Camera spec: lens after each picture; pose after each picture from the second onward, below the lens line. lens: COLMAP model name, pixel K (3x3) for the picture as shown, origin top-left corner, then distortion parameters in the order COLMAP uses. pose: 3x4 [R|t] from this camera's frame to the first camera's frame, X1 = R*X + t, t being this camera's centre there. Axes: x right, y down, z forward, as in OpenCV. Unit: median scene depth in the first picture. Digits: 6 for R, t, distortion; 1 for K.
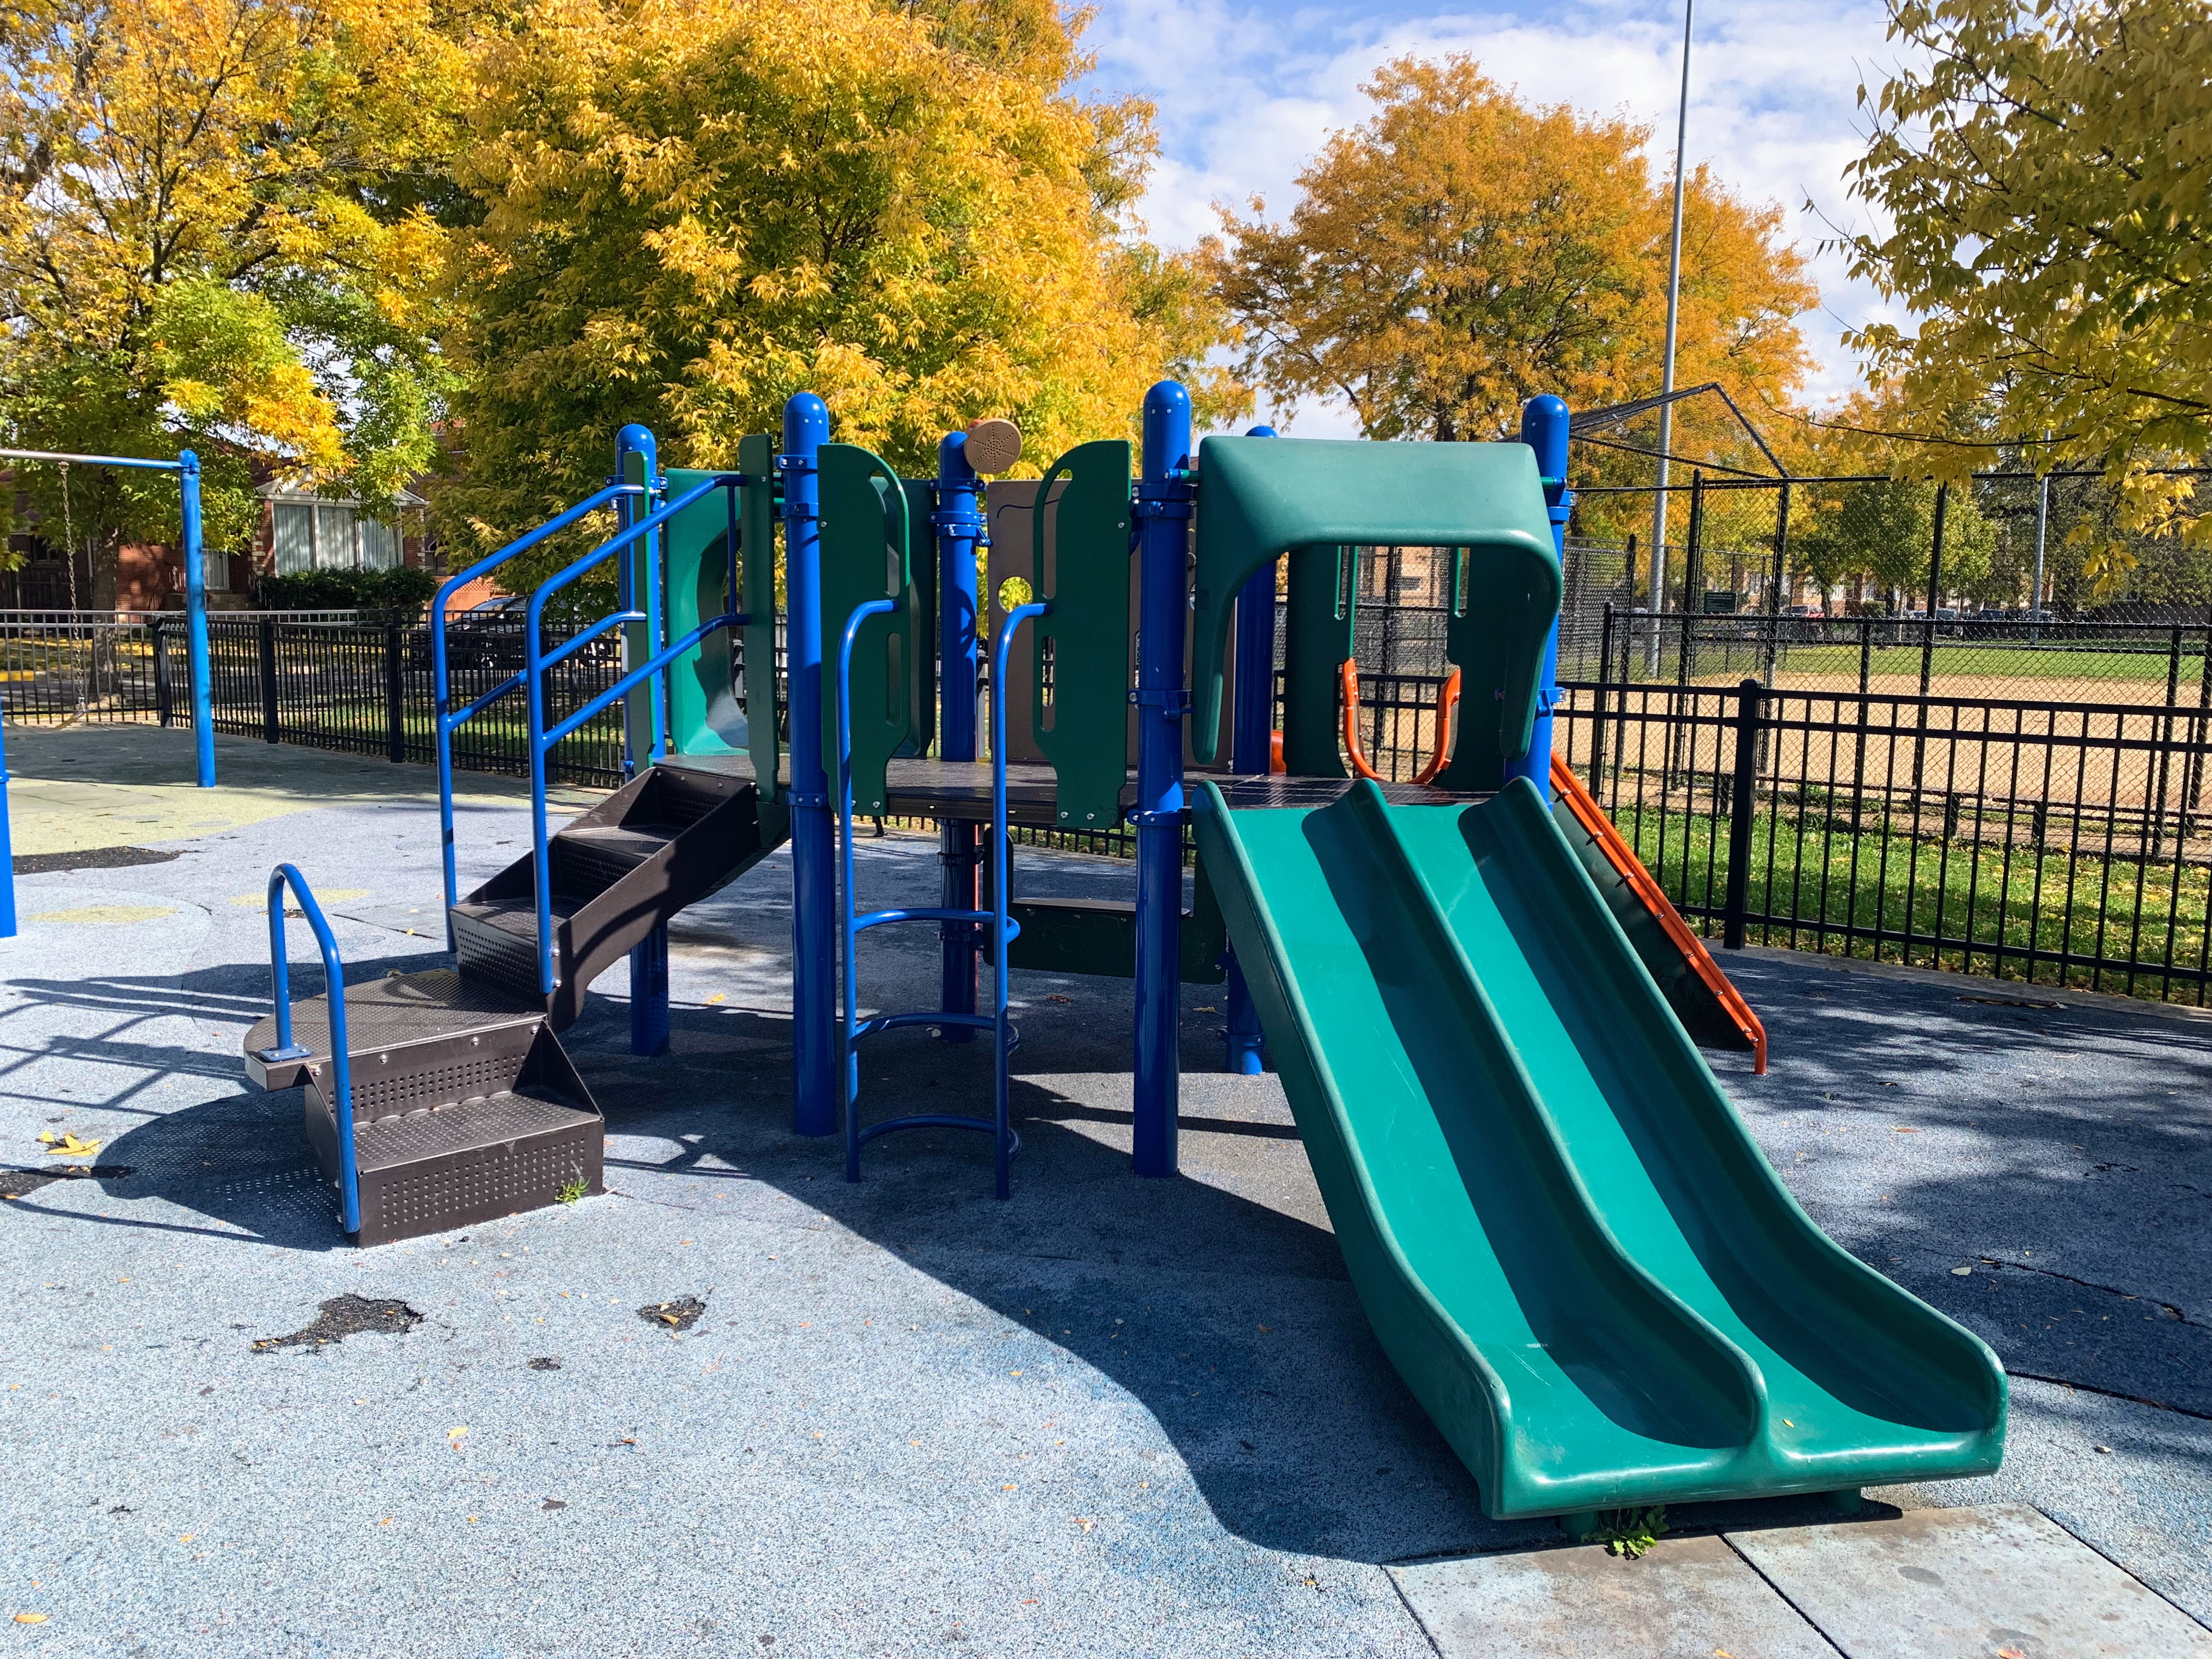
lens RADIAL K [[1690.5, 0, 1080.6], [0, 1690.5, 794.2], [0, 0, 1]] dist [0.039459, -0.036909]
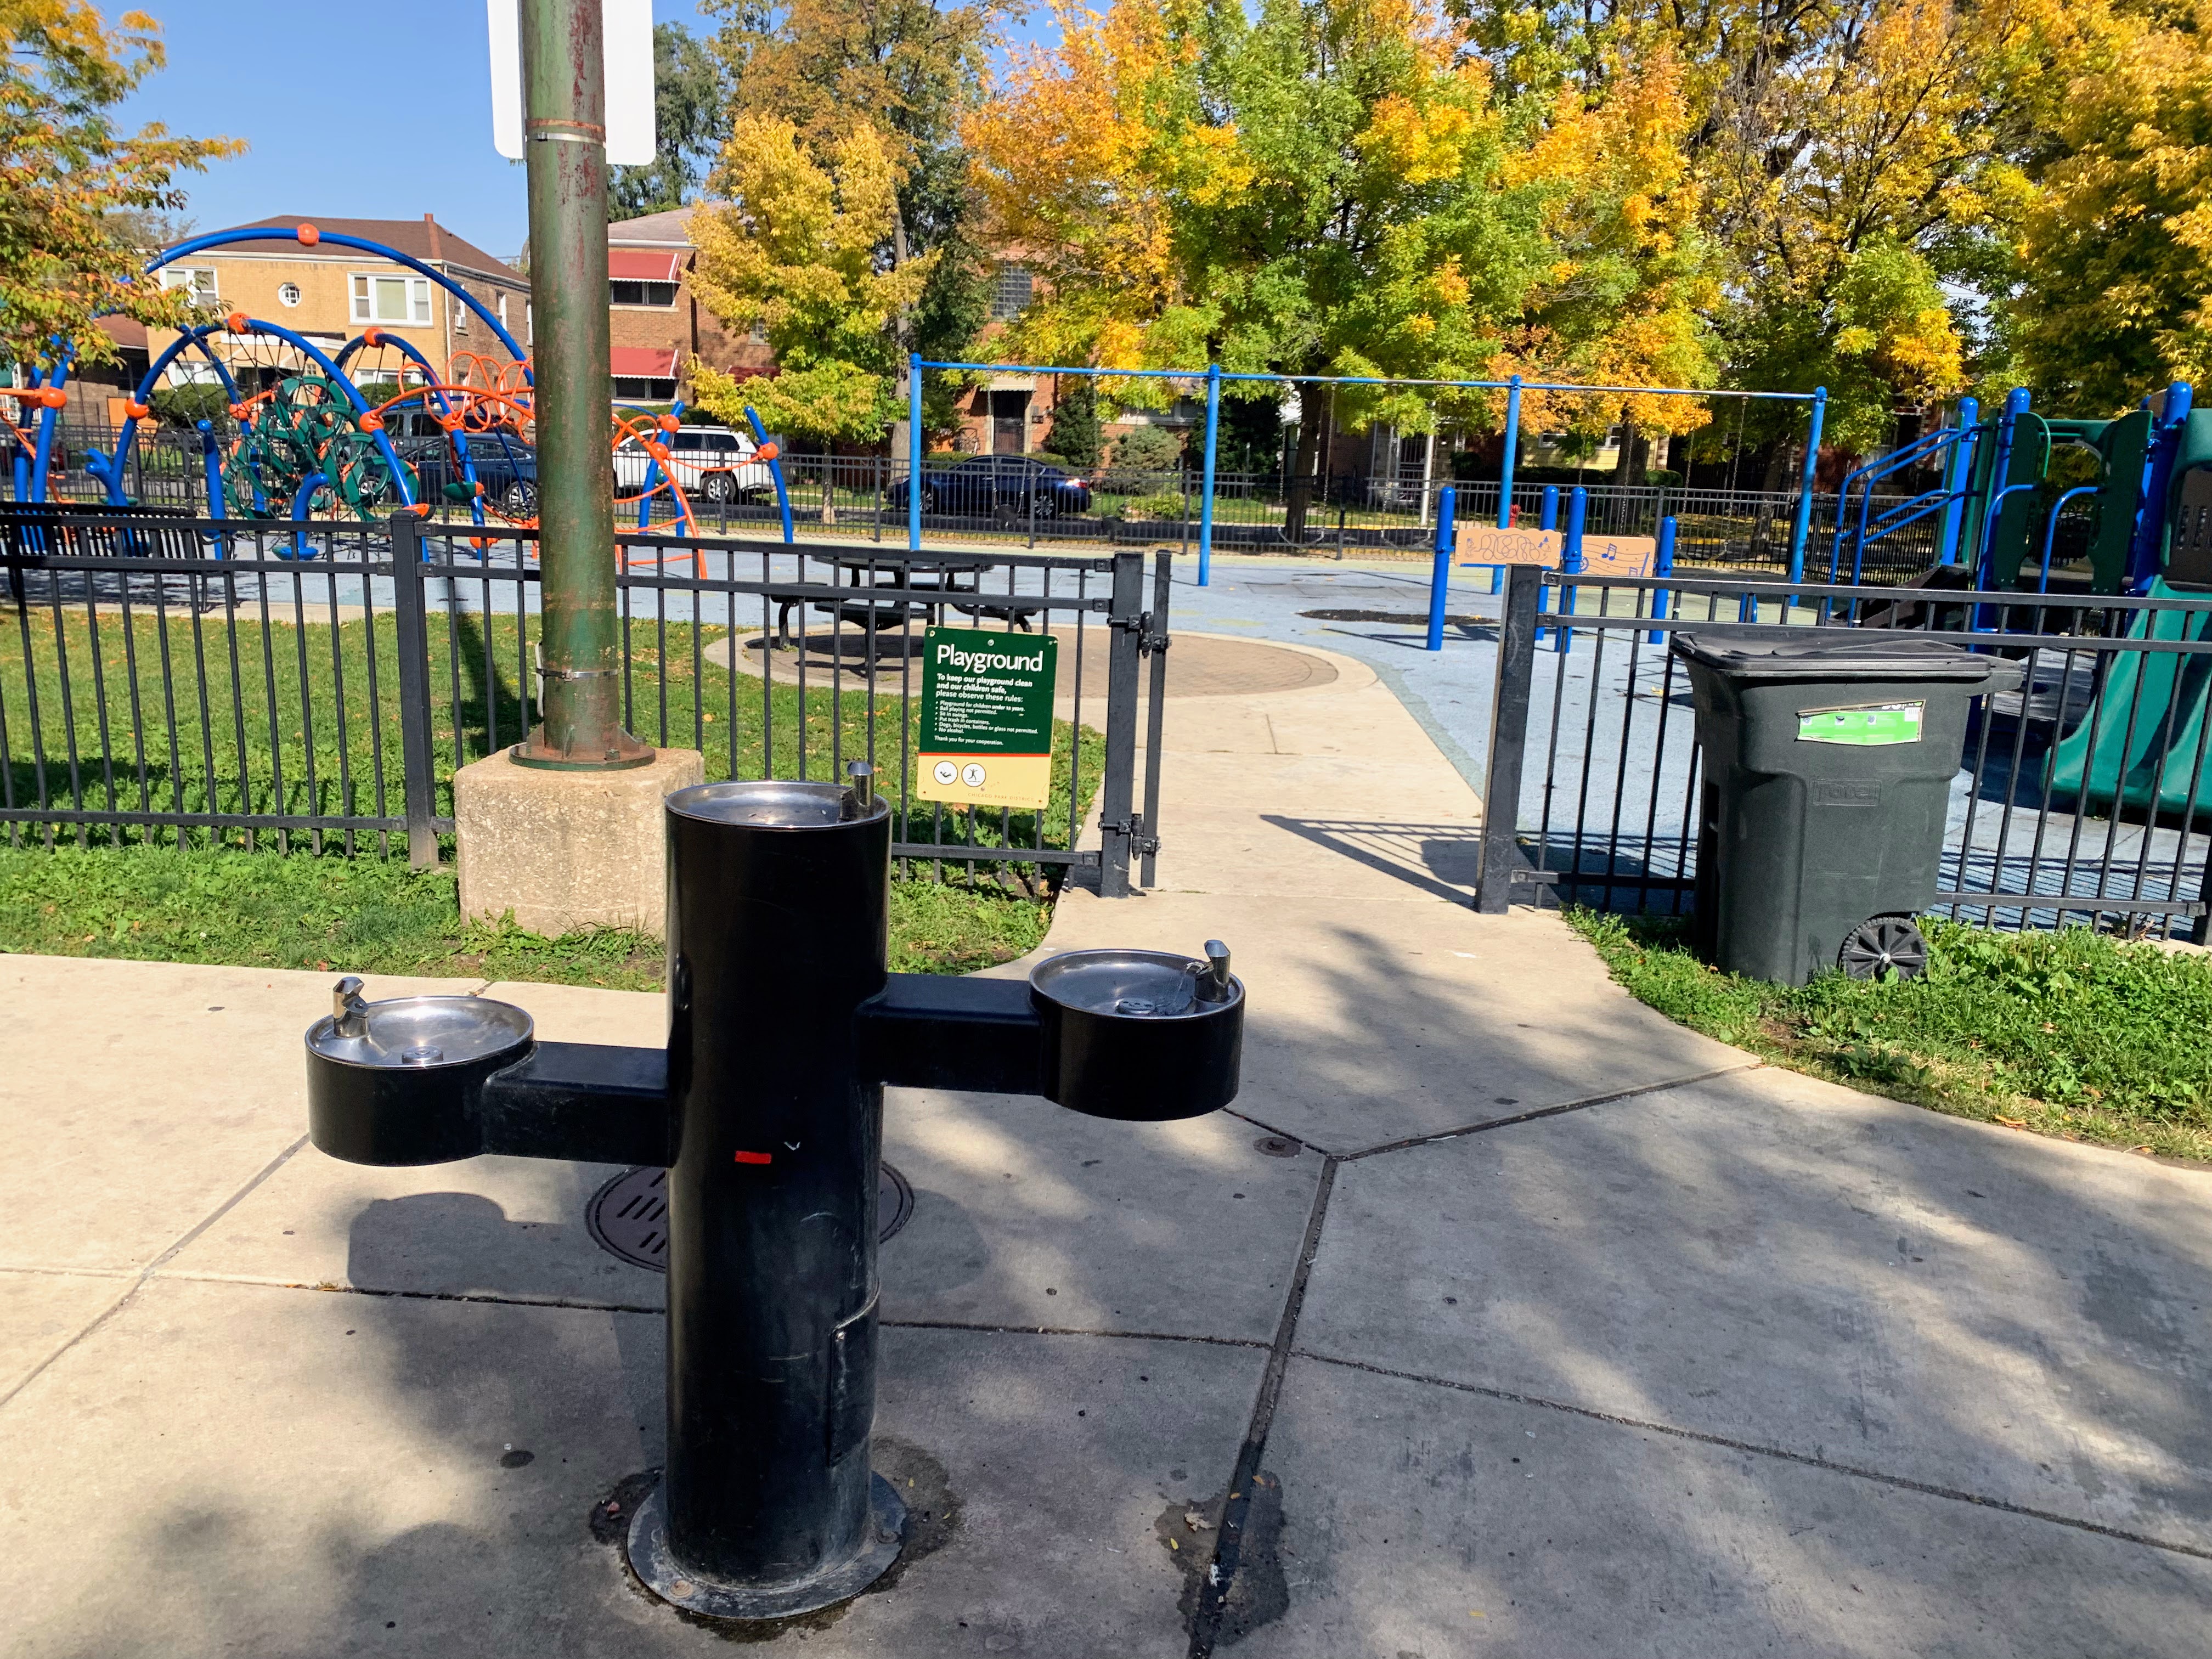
lens RADIAL K [[1690.5, 0, 1111.4], [0, 1690.5, 840.7], [0, 0, 1]] dist [0.039459, -0.036909]
pose [[0.621818, 0.187955, -0.760273, 0.350694], [-0.124897, 0.982149, 0.140656, 0.072807], [0.773139, 0.007494, 0.634193, -0.515984]]
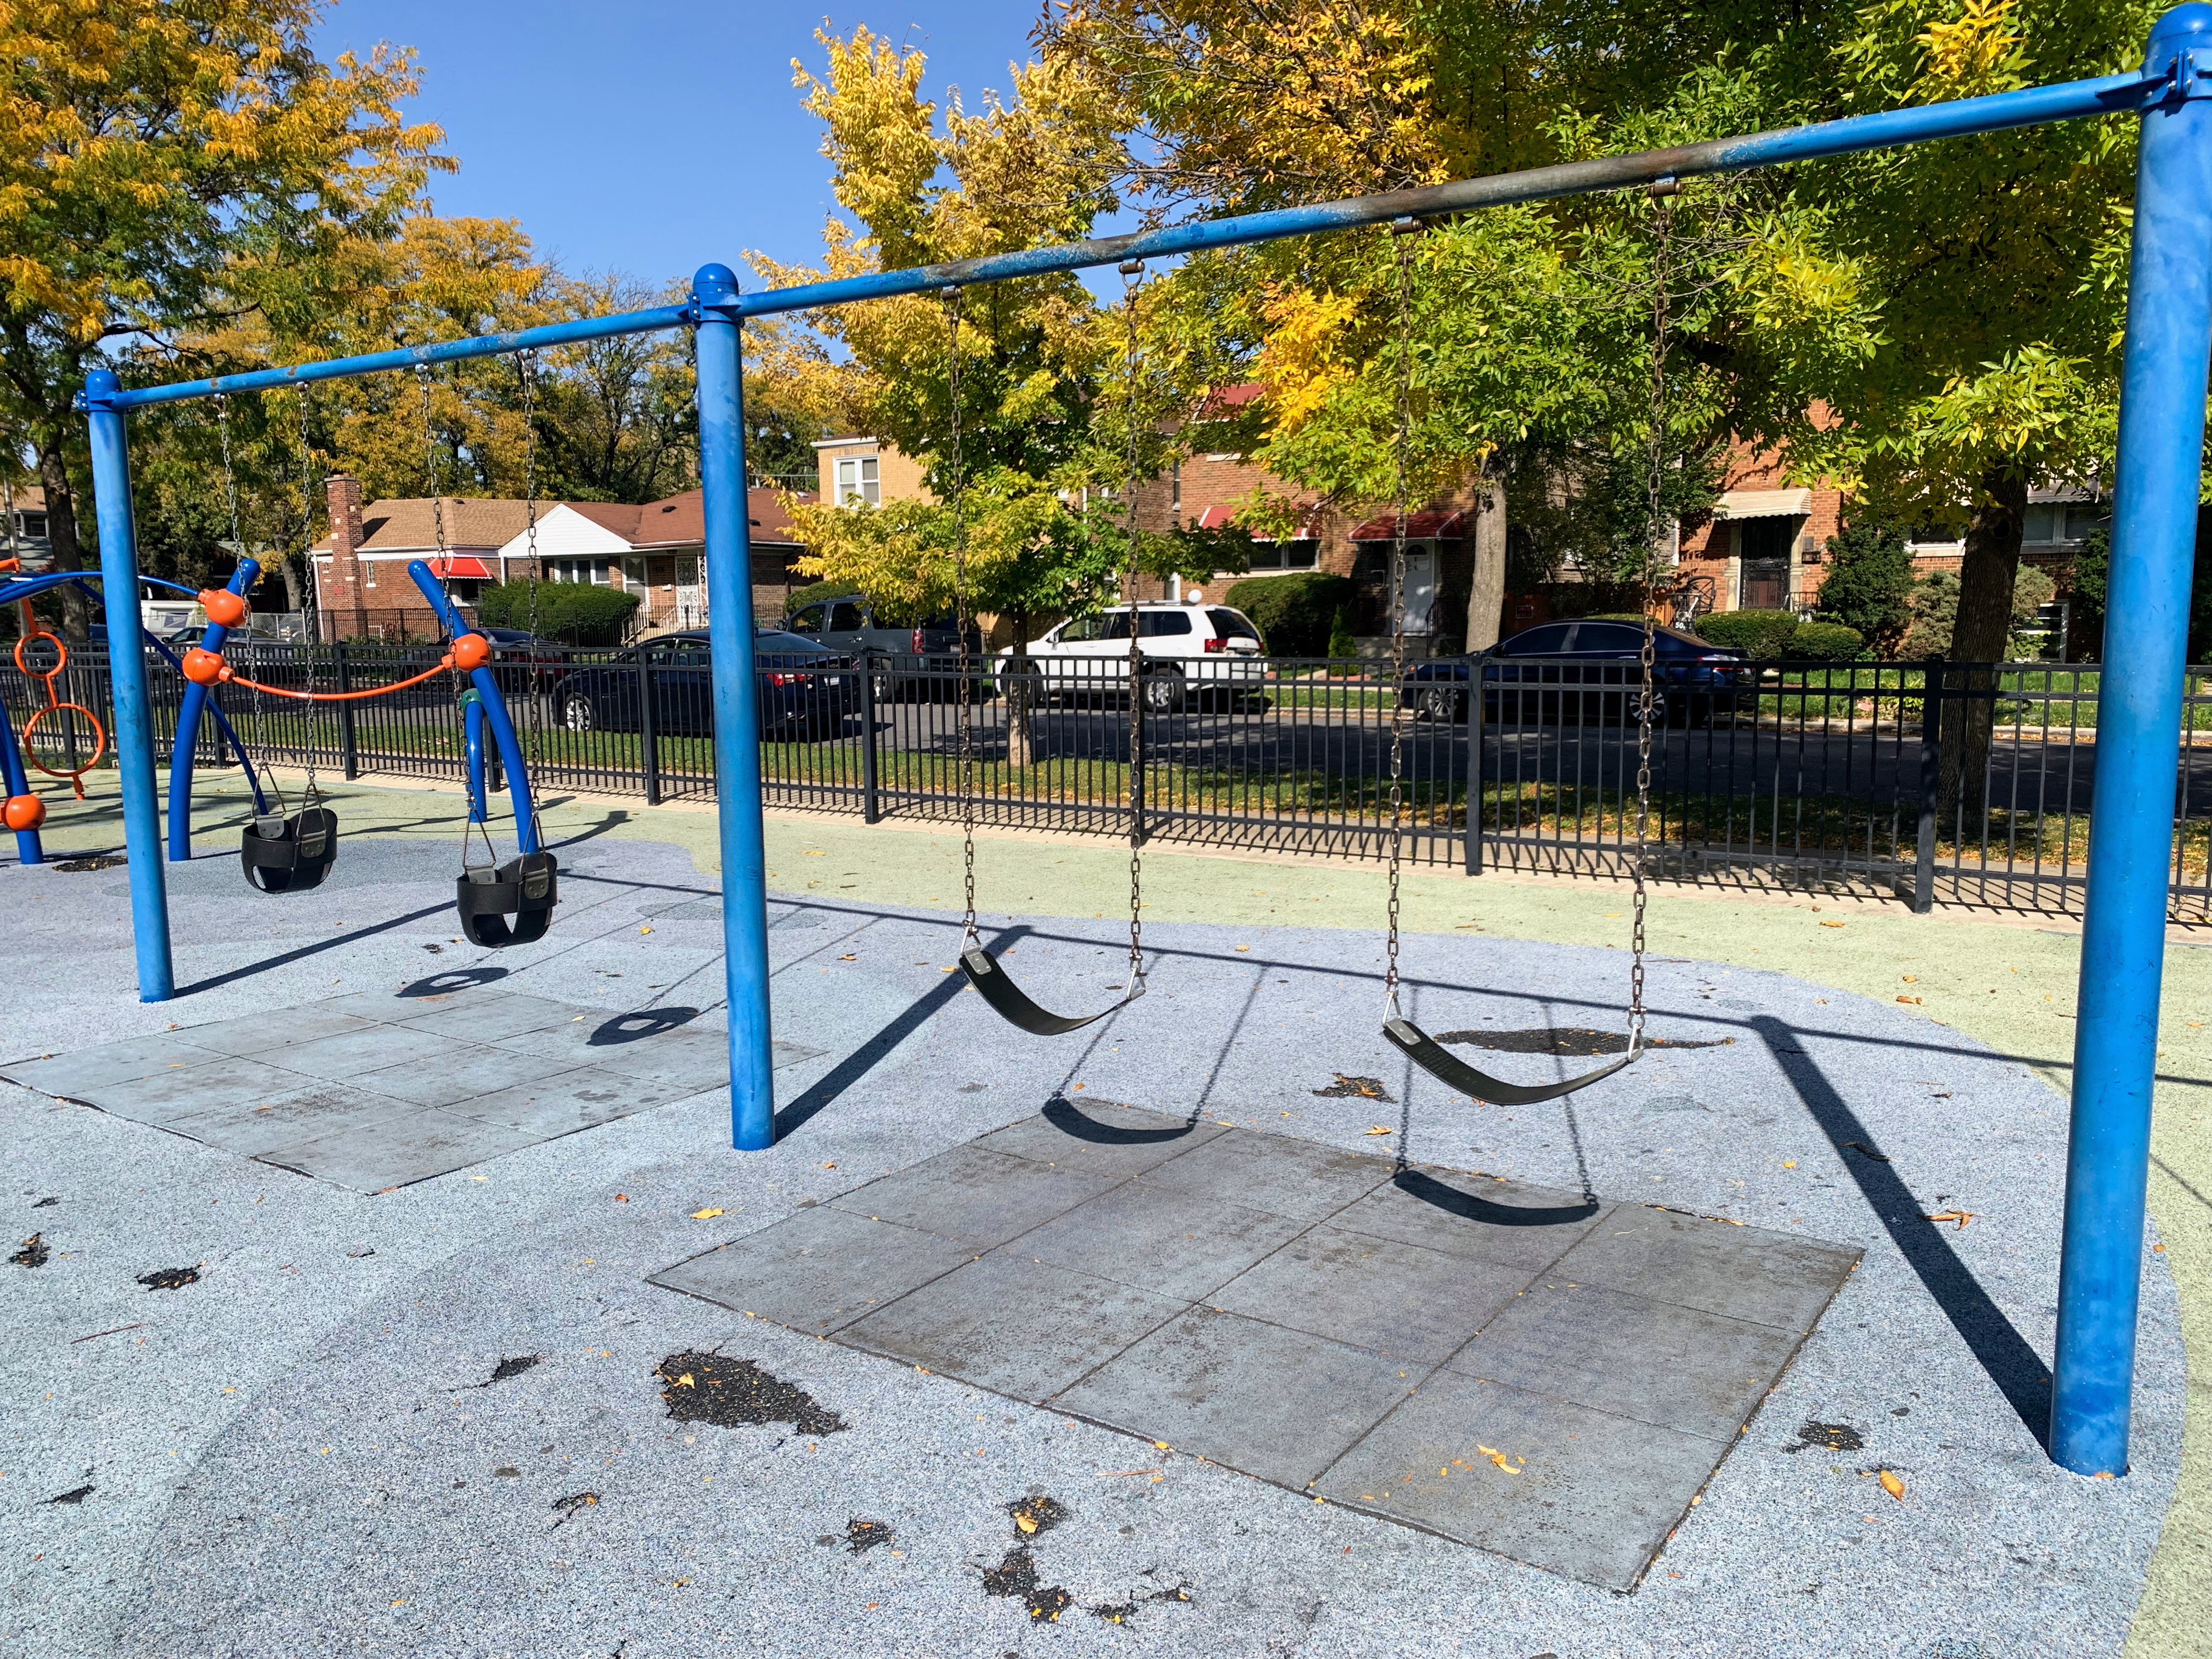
lens RADIAL K [[1690.5, 0, 1116.9], [0, 1690.5, 848.2], [0, 0, 1]] dist [0.039459, -0.036909]
pose [[0.092015, 0.129724, -0.987271, -0.606742], [-0.107534, 0.986974, 0.119662, -0.108037], [0.989934, 0.095155, 0.104767, 0.825240]]
